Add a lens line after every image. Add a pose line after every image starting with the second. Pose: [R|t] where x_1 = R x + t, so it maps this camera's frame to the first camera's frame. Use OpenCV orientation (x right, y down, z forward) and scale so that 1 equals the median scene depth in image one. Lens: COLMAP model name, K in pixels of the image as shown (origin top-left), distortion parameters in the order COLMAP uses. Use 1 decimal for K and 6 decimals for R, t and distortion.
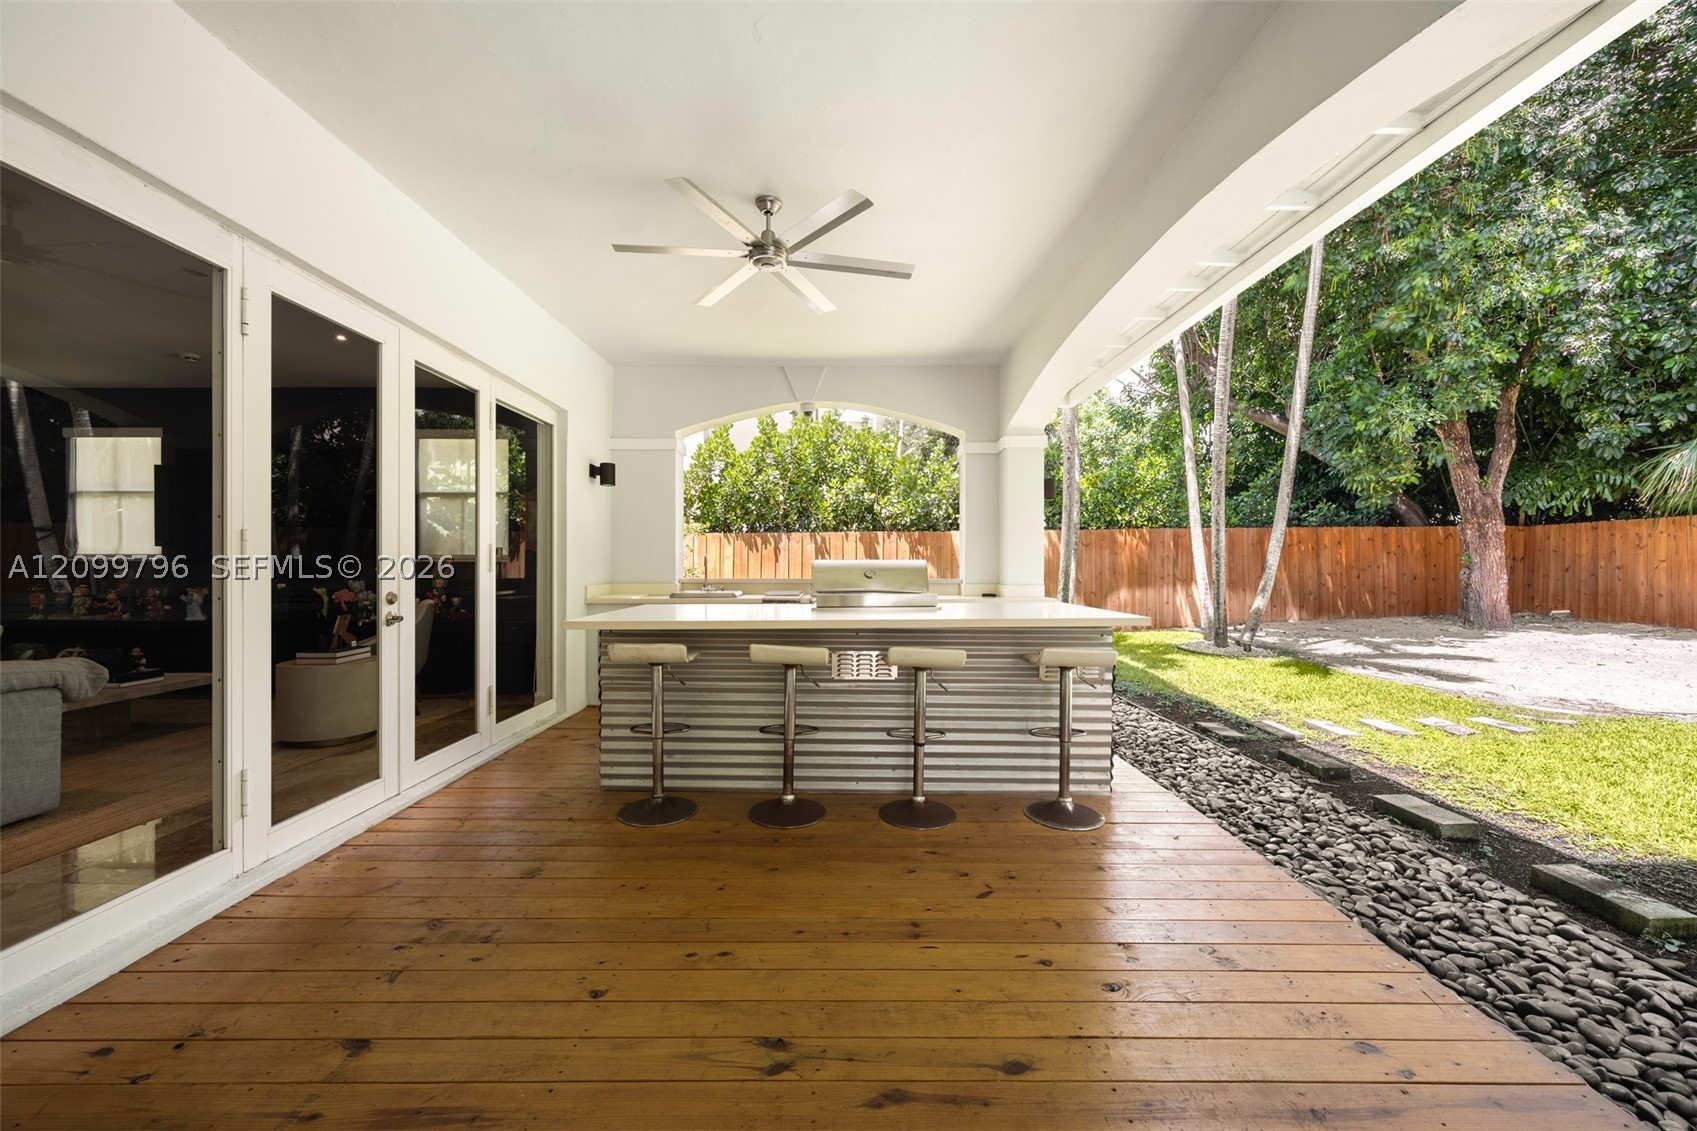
lens RADIAL K [[669.9, 0, 848.5], [0, 669.9, 565.5], [0, 0, 1]] dist [0.001254, 0.000049]
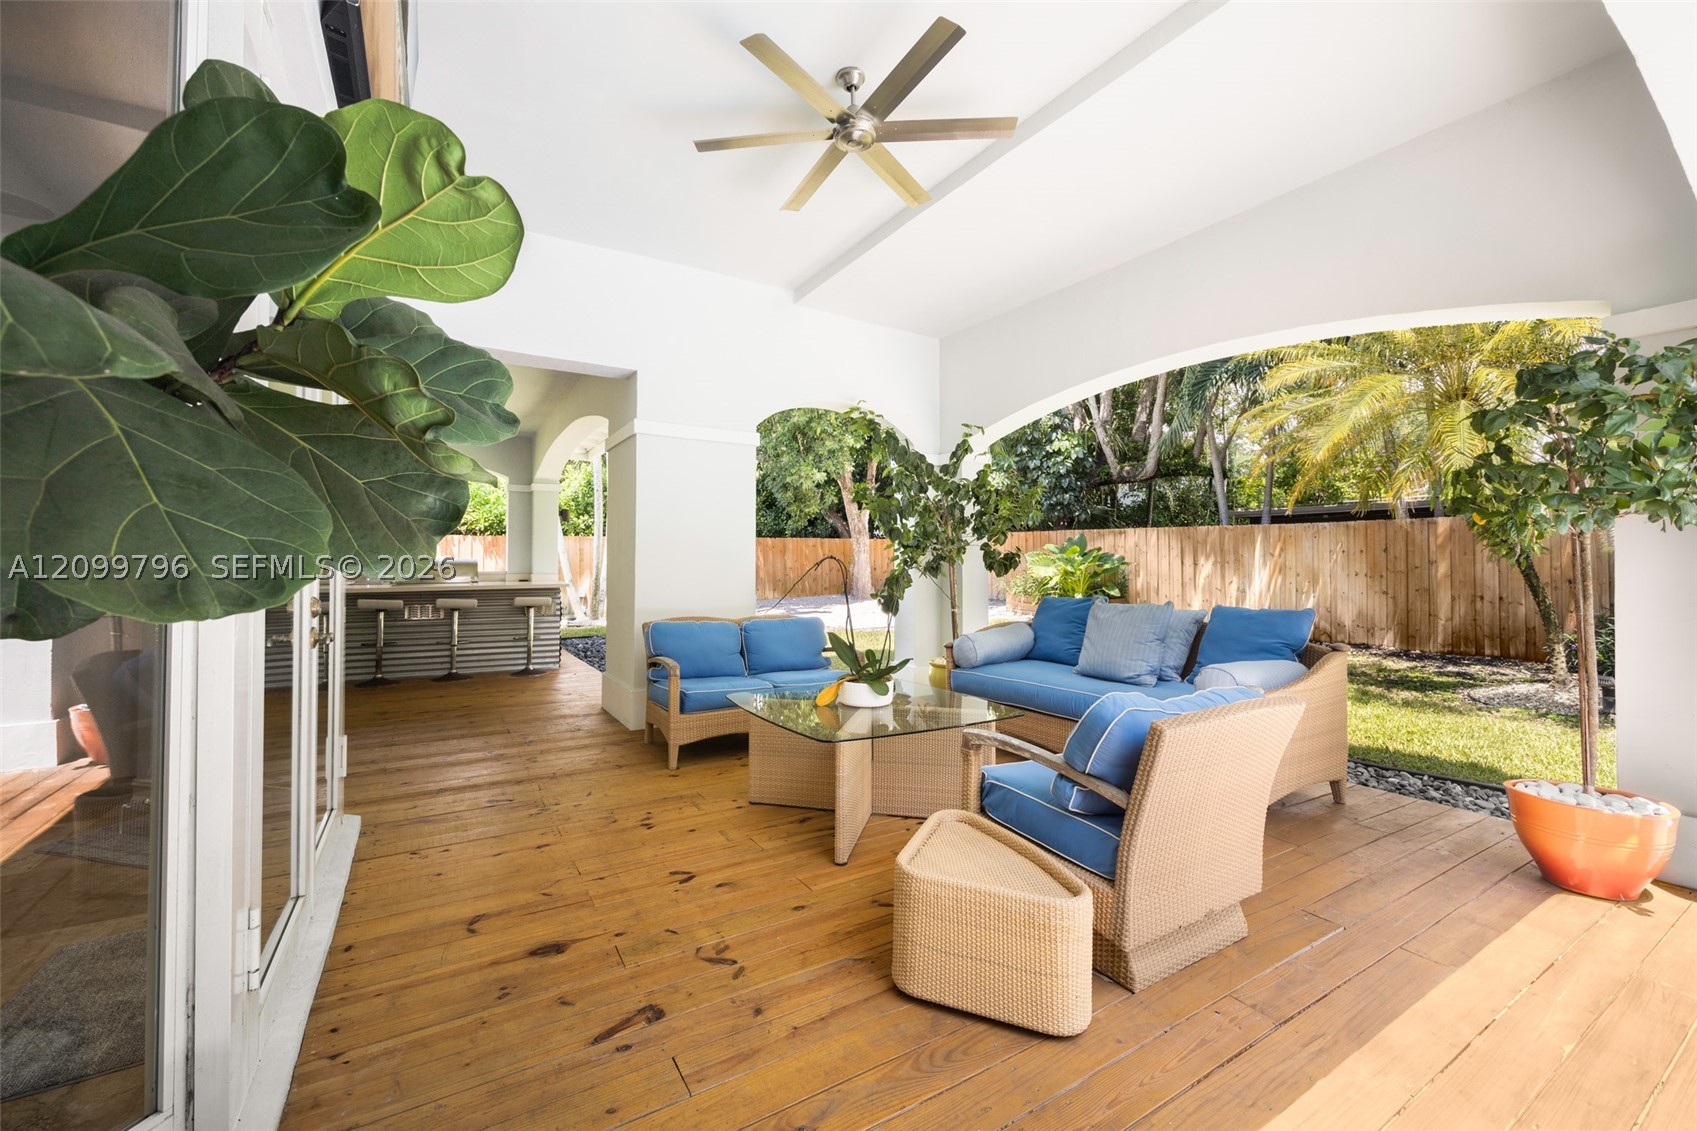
lens RADIAL K [[669.9, 0, 848.5], [0, 669.9, 565.5], [0, 0, 1]] dist [0.001254, 0.000049]
pose [[0.854029, -0.000694, 0.520225, 0.024314], [-0.001164, 0.999994, 0.003245, 0.001603], [-0.520224, -0.003377, 0.854023, -0.503971]]
